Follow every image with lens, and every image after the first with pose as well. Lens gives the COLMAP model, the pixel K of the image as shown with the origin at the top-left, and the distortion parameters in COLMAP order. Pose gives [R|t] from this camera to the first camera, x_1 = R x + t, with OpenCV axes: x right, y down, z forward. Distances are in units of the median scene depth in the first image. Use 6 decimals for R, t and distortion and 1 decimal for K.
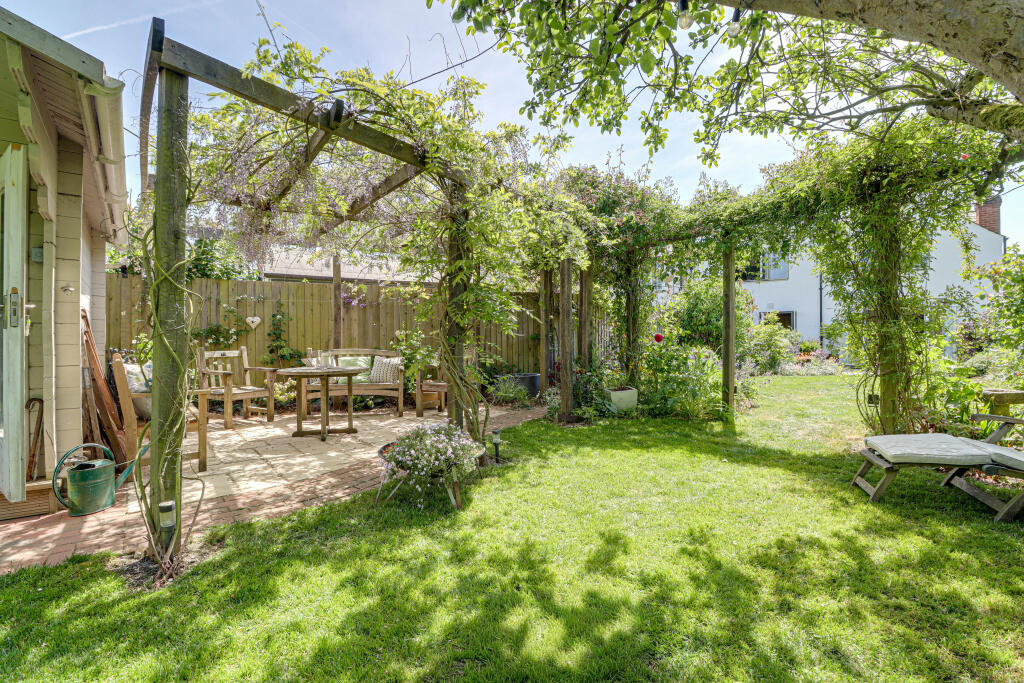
lens RADIAL K [[476.9, 0, 512.0], [0, 476.9, 341.5], [0, 0, 1]] dist [-0.000620, -0.000151]
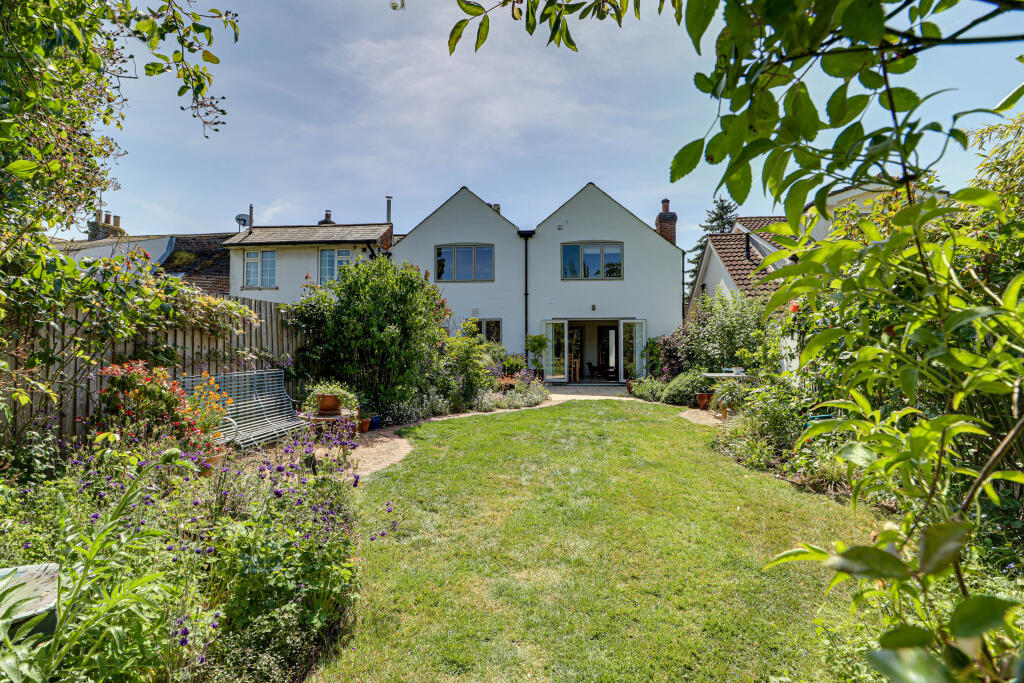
lens RADIAL K [[476.9, 0, 512.0], [0, 476.9, 341.5], [0, 0, 1]] dist [-0.000620, -0.000151]
pose [[0.856815, 0.006914, 0.515577, 0.216339], [-0.003120, 0.999961, -0.008224, -0.021735], [-0.515614, 0.005438, 0.856804, 0.327495]]
